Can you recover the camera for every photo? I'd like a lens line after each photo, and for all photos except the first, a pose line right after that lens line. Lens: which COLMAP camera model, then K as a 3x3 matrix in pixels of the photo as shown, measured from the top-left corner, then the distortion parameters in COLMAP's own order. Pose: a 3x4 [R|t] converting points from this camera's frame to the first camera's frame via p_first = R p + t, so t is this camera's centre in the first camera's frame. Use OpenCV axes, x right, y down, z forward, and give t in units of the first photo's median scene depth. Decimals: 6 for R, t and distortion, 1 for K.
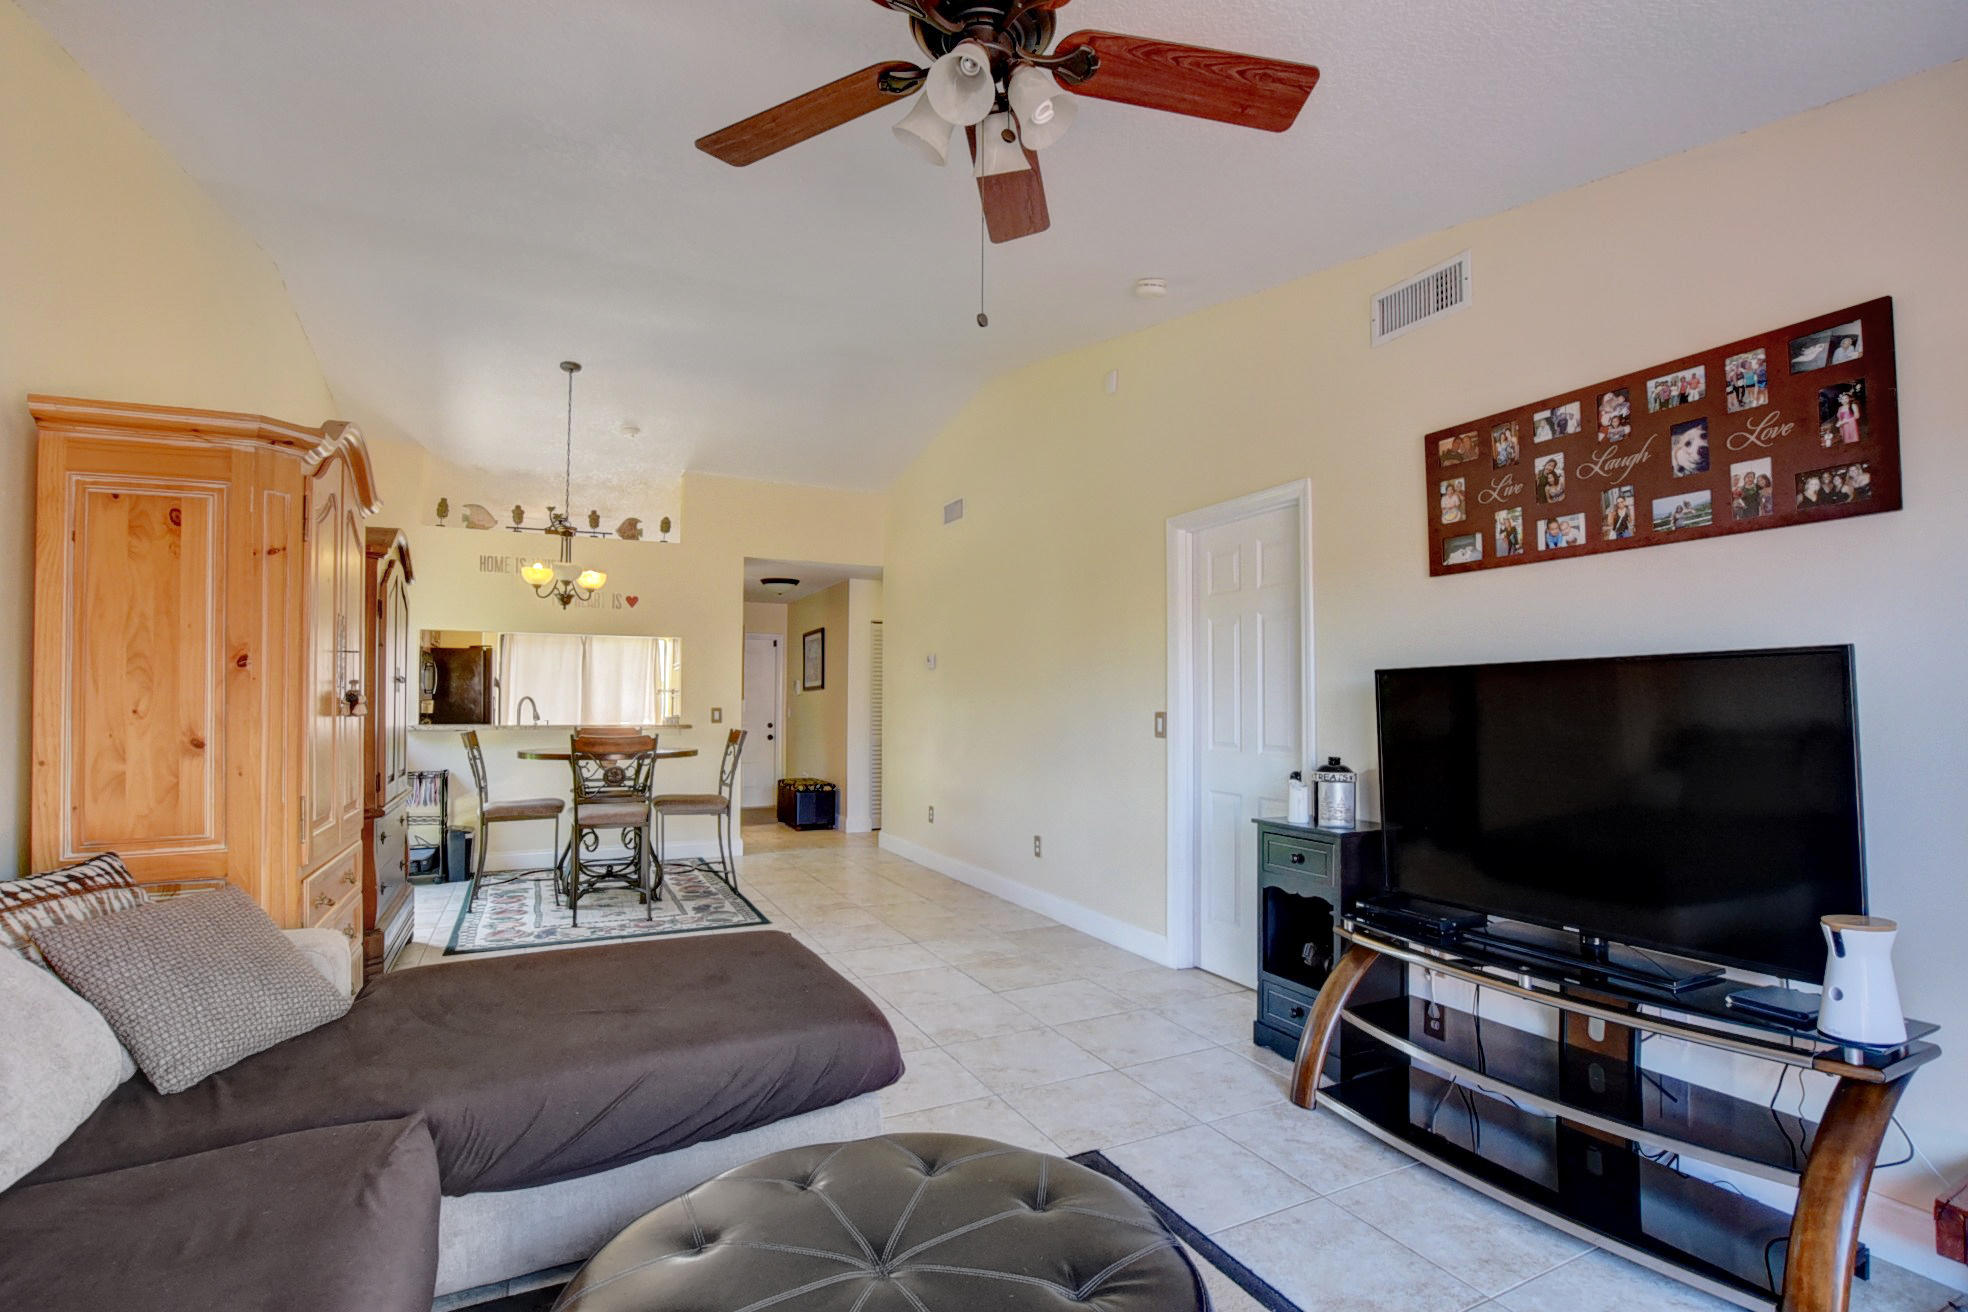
lens RADIAL K [[914.2, 0, 990.4], [0, 914.2, 672.6], [0, 0, 1]] dist [-0.026065, 0.000842]
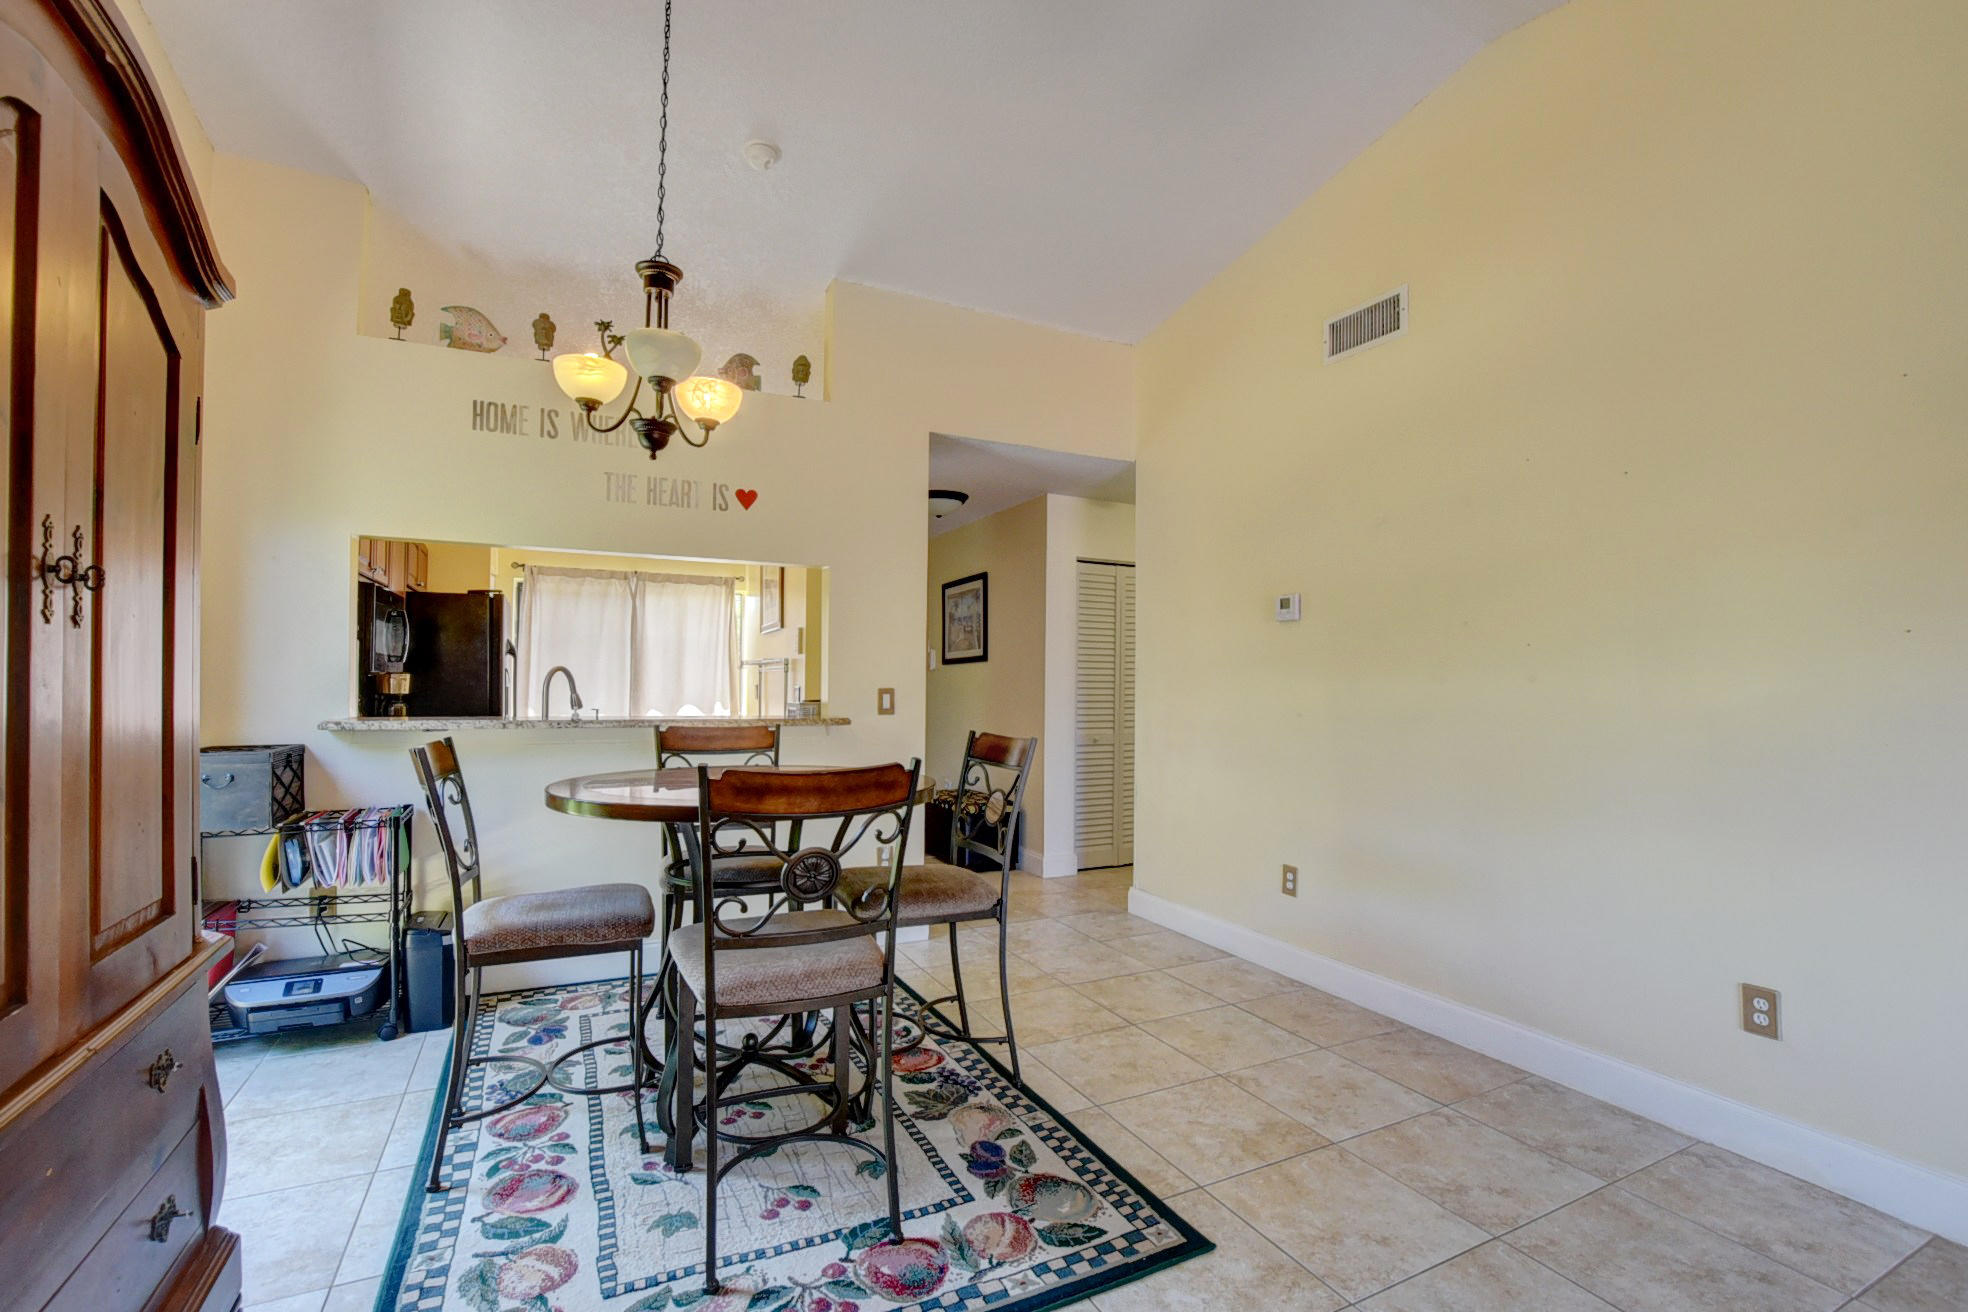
lens RADIAL K [[867.4, 0, 996.3], [0, 867.4, 671.3], [0, 0, 1]] dist [-0.033216, 0.000584]
pose [[0.999957, 0.005827, 0.007224, -0.332869], [-0.005968, 0.999788, 0.019686, 0.023221], [-0.007107, -0.019728, 0.999780, 0.635571]]
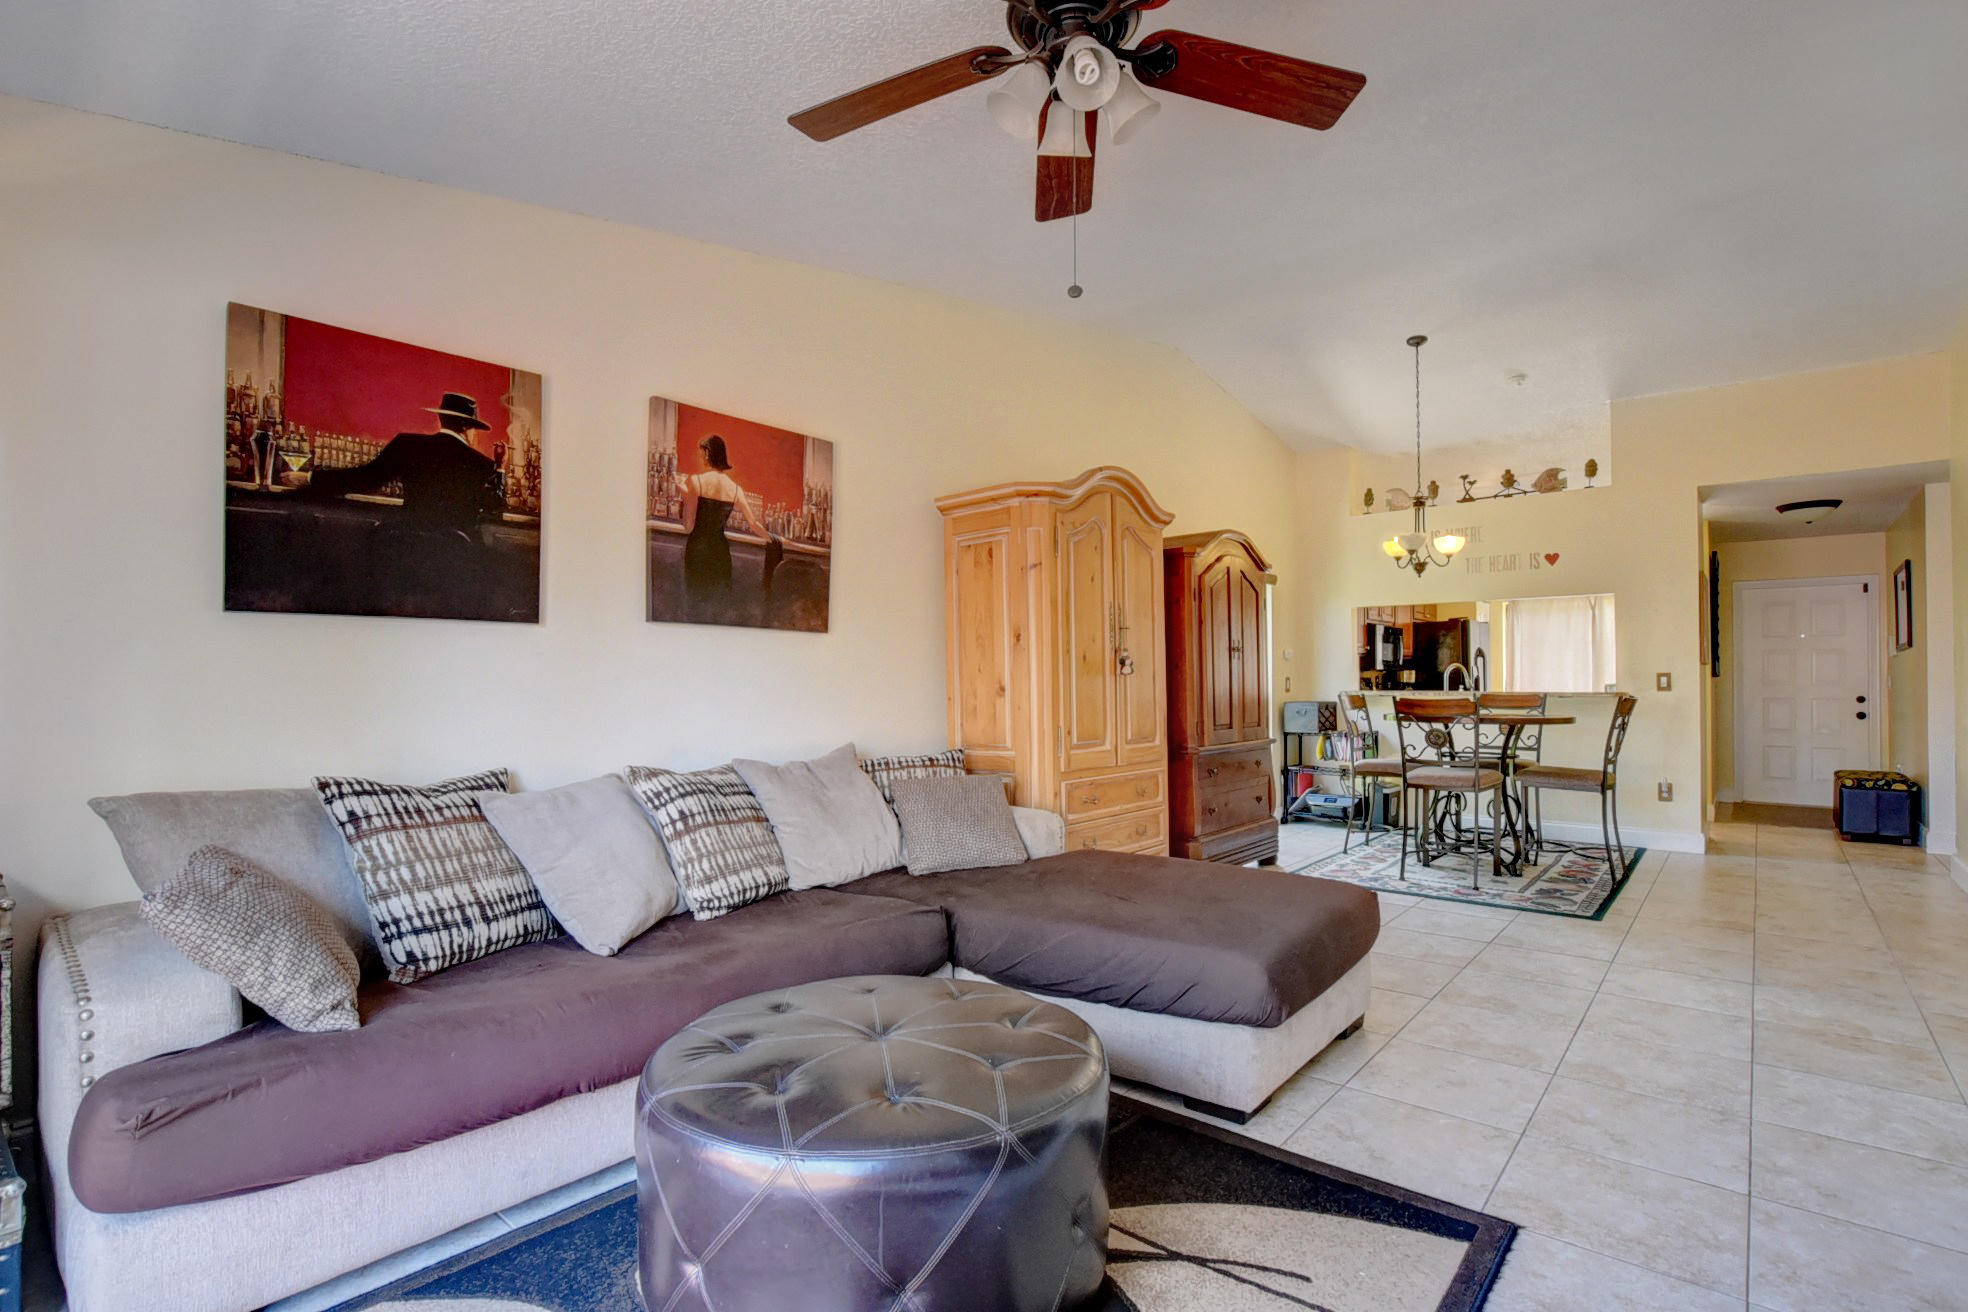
lens RADIAL K [[914.2, 0, 990.4], [0, 914.2, 672.6], [0, 0, 1]] dist [-0.026065, 0.000842]
pose [[0.394947, -0.013431, -0.918606, 0.307493], [0.035634, 0.999365, 0.000709, 0.022302], [0.918012, -0.033014, 0.395175, 0.149784]]
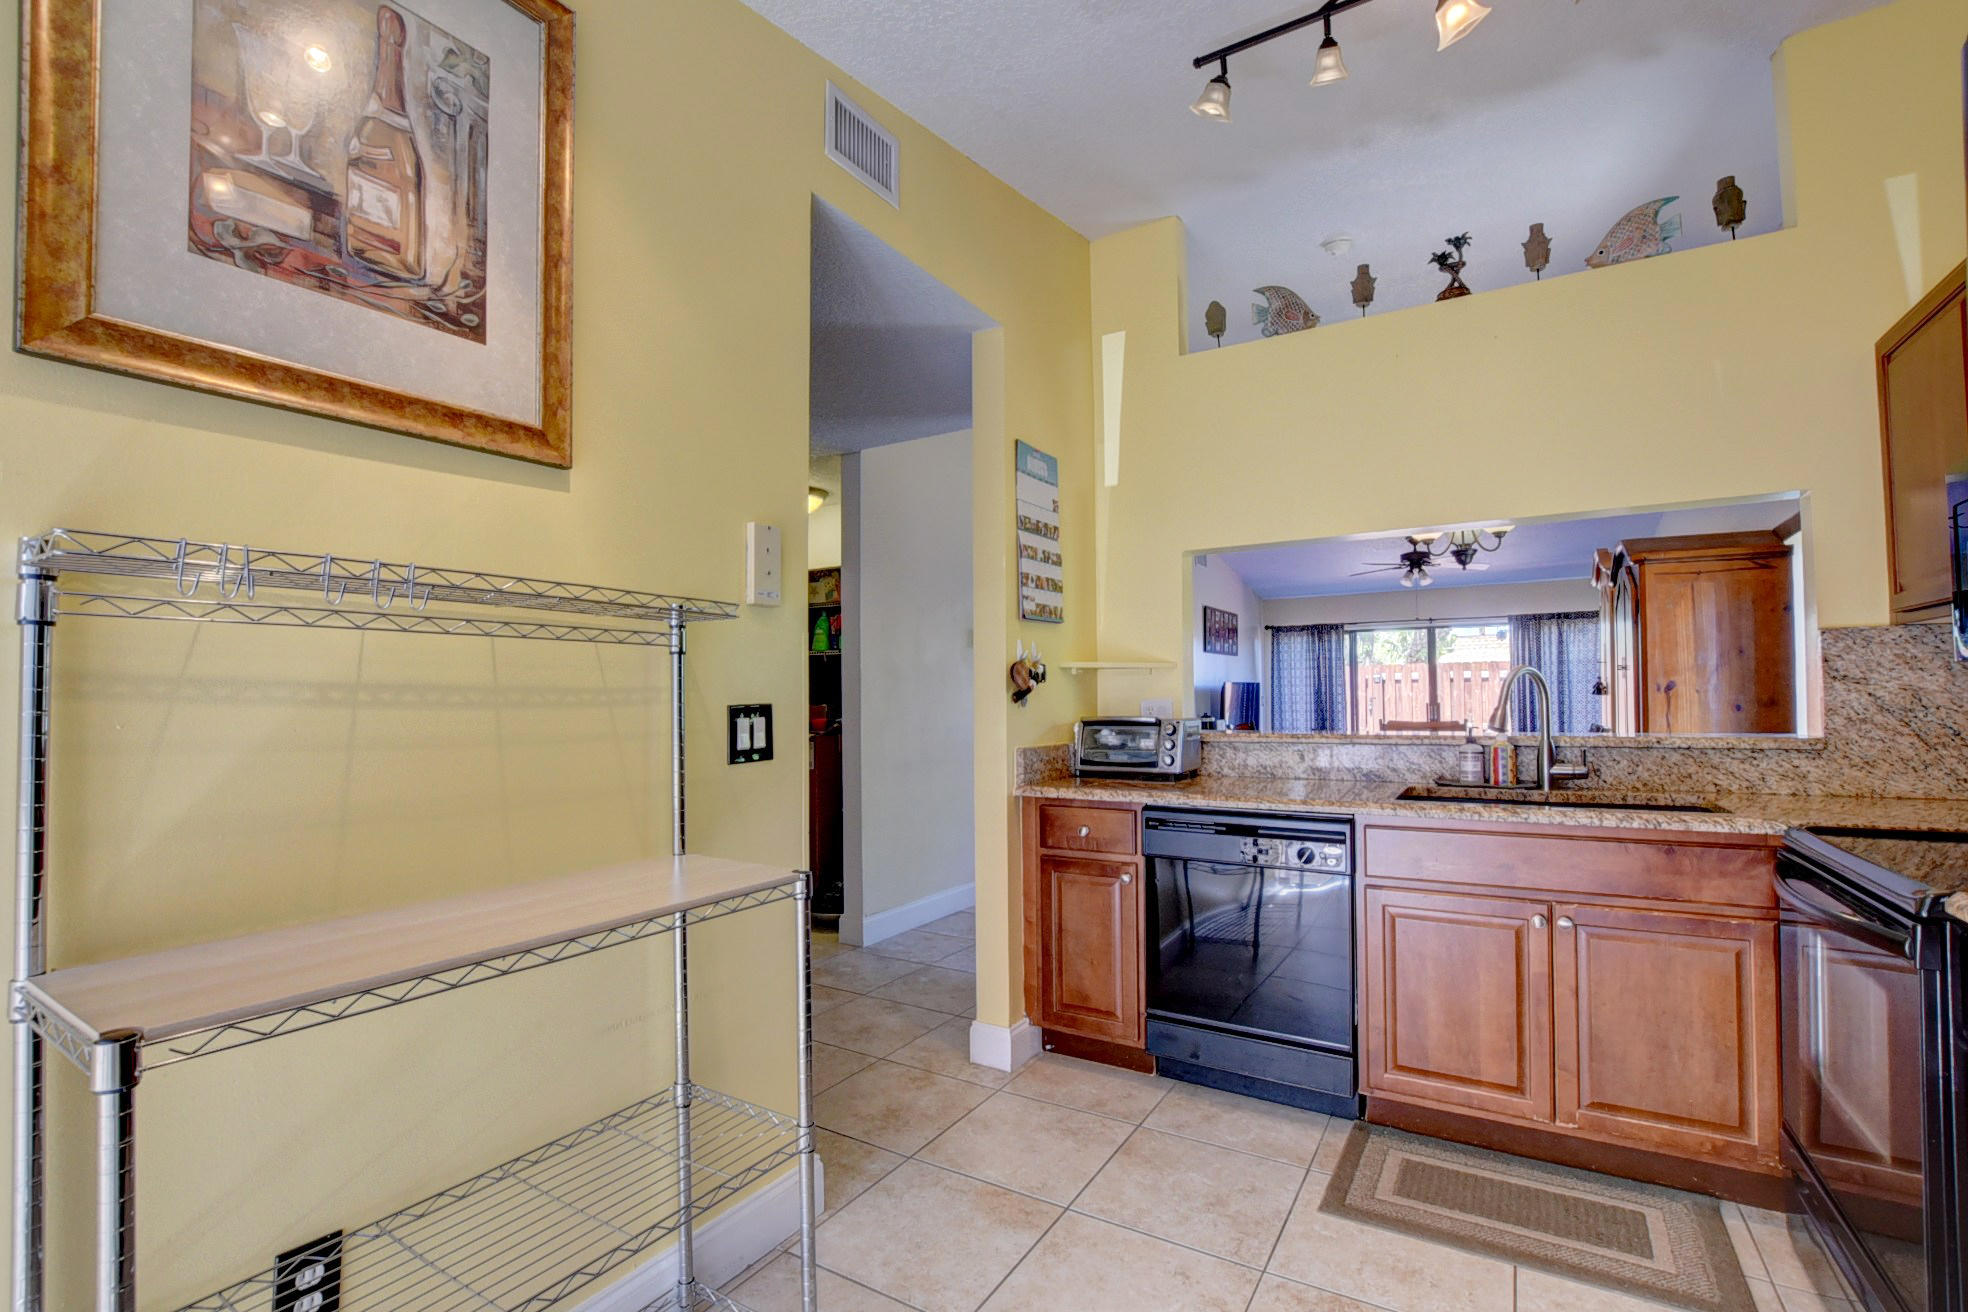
lens RADIAL K [[867.4, 0, 996.3], [0, 867.4, 671.3], [0, 0, 1]] dist [-0.033216, 0.000584]
pose [[-0.535699, 0.029348, 0.843899, -0.944470], [-0.021463, 0.998600, -0.048353, 0.069084], [-0.844136, -0.044015, -0.534319, 1.853613]]
